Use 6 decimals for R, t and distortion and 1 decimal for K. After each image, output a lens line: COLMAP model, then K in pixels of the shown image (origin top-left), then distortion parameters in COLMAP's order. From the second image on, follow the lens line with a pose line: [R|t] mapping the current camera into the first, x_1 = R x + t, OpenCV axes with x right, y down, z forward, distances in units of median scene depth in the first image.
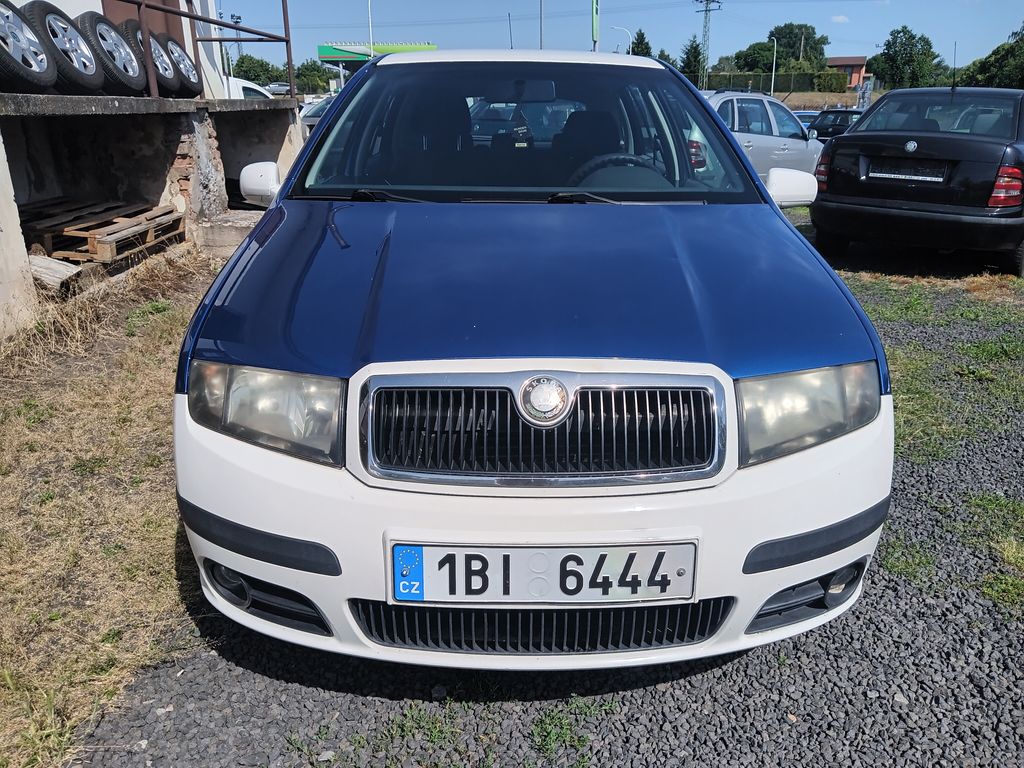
lens RADIAL K [[950.9, 0, 520.0], [0, 950.9, 383.4], [0, 0, 1]] dist [-0.047428, 0.000000]
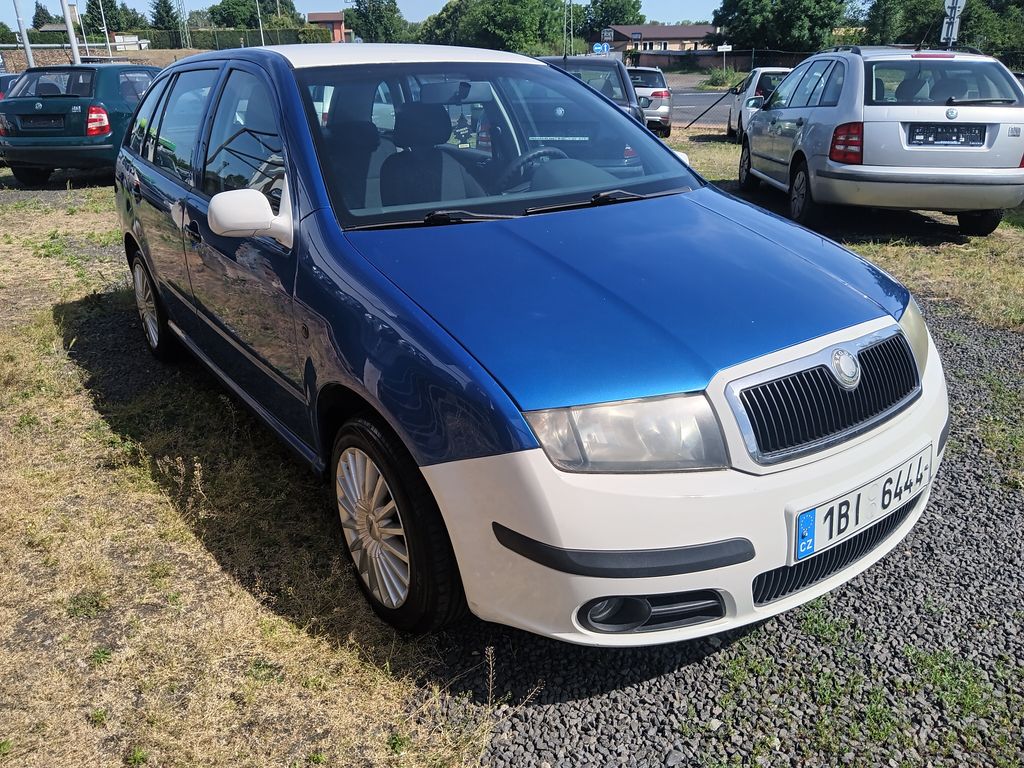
lens RADIAL K [[950.9, 0, 516.0], [0, 950.9, 387.2], [0, 0, 1]] dist [-0.047428, 0.000000]
pose [[0.746859, -0.230968, 0.623582, -1.037741], [0.185902, 0.972873, 0.137688, -0.206309], [-0.638468, 0.013092, 0.769537, 0.281138]]
